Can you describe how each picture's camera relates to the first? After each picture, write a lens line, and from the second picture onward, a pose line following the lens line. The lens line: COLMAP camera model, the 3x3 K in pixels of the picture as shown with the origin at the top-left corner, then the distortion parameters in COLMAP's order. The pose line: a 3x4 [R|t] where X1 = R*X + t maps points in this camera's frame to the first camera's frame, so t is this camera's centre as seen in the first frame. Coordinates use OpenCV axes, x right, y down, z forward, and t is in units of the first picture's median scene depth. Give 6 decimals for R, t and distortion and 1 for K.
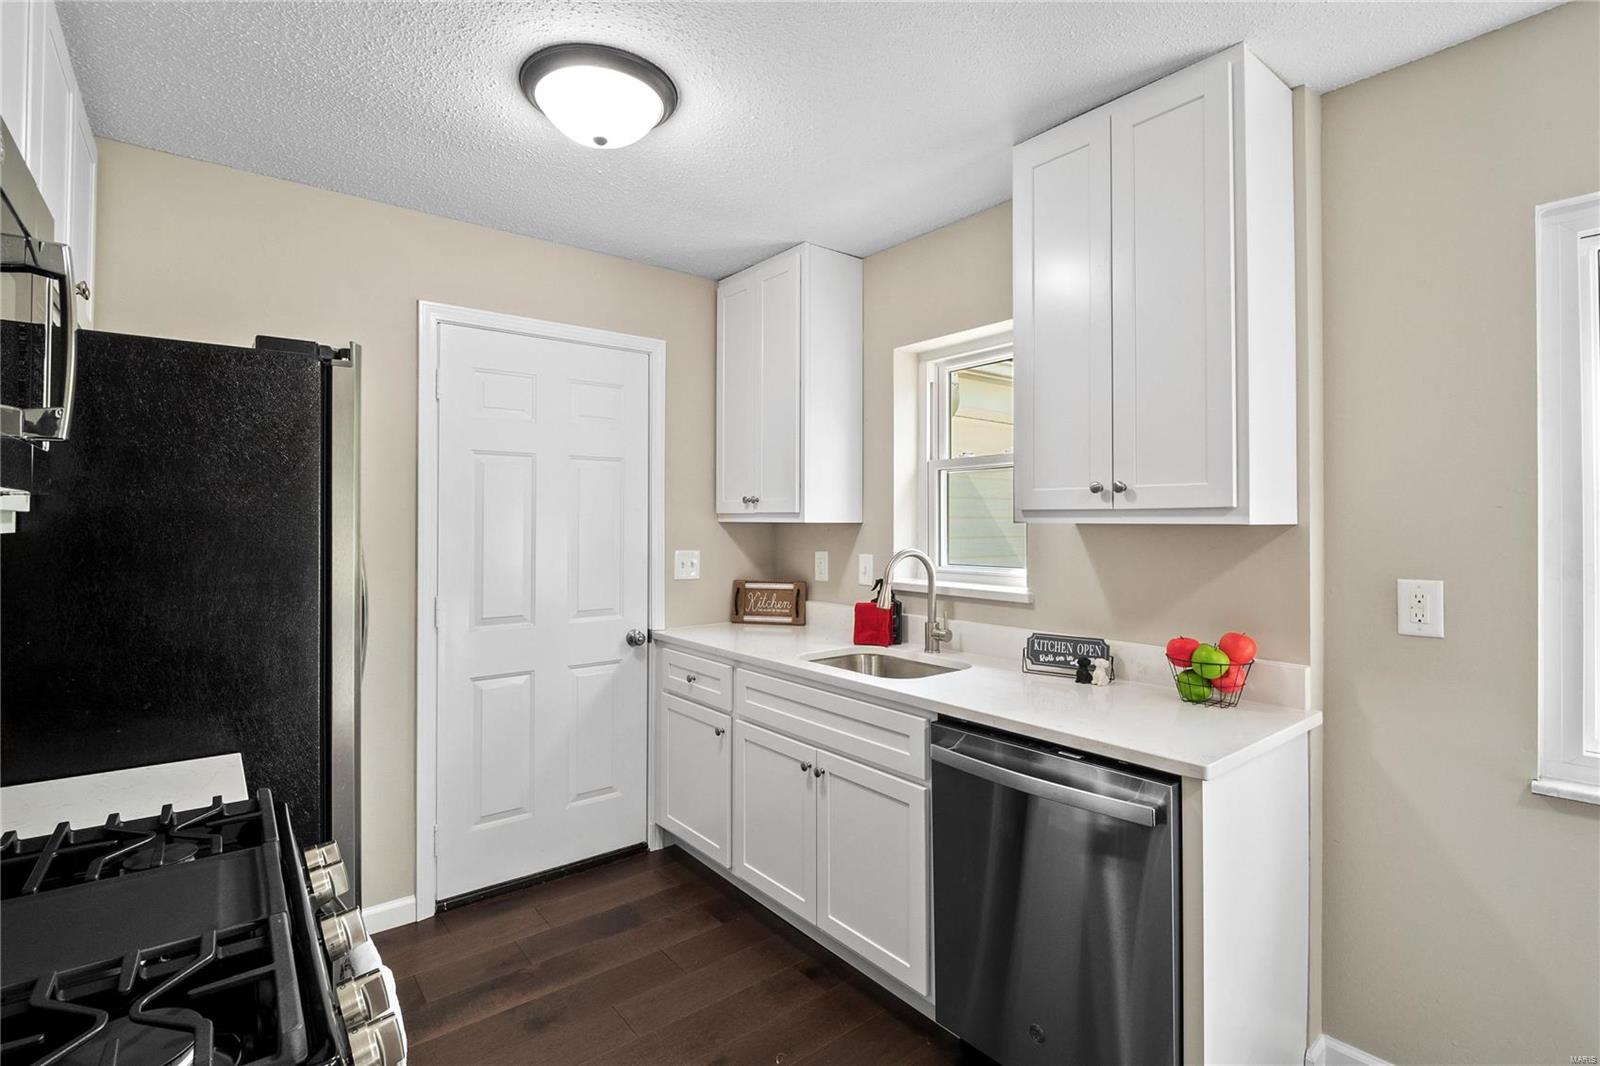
lens RADIAL K [[752.7, 0, 801.5], [0, 752.7, 513.6], [0, 0, 1]] dist [-0.012562, -0.000632]
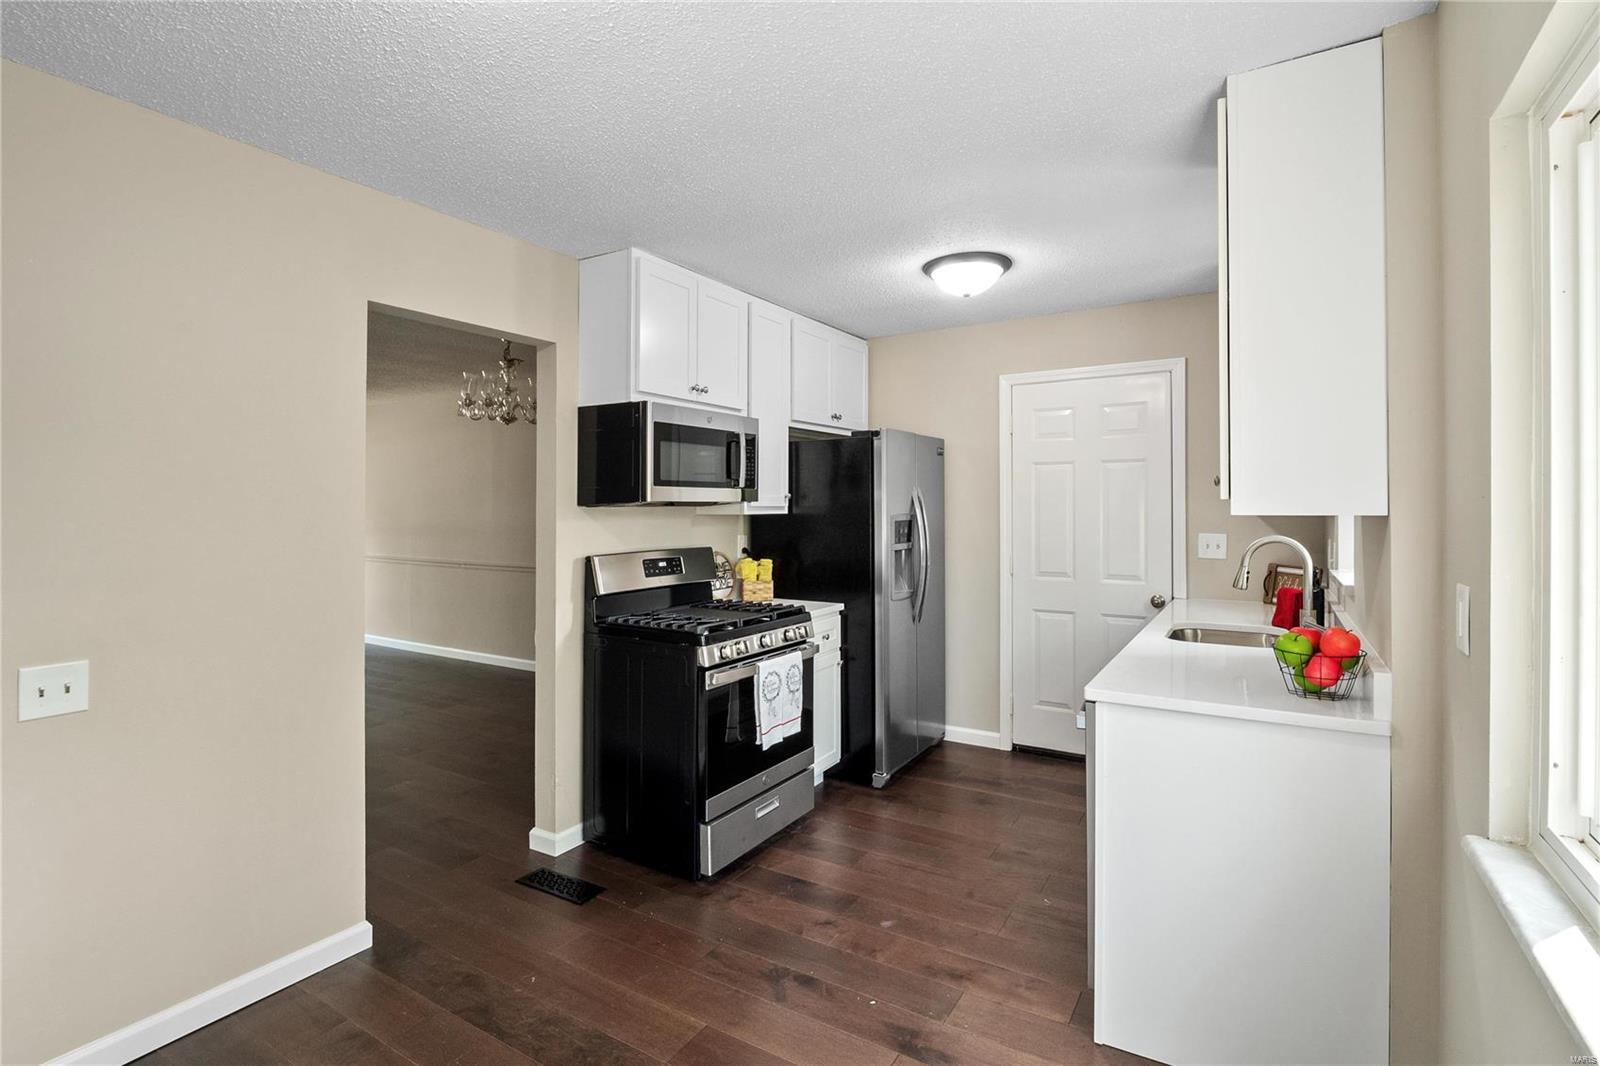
lens RADIAL K [[765.0, 0, 799.6], [0, 765.0, 512.7], [0, 0, 1]] dist [0.003073, -0.000316]
pose [[0.336872, 0.007542, -0.941520, 0.946530], [0.012231, 0.999848, 0.012385, -0.006308], [0.941471, -0.015688, 0.336728, 0.015995]]
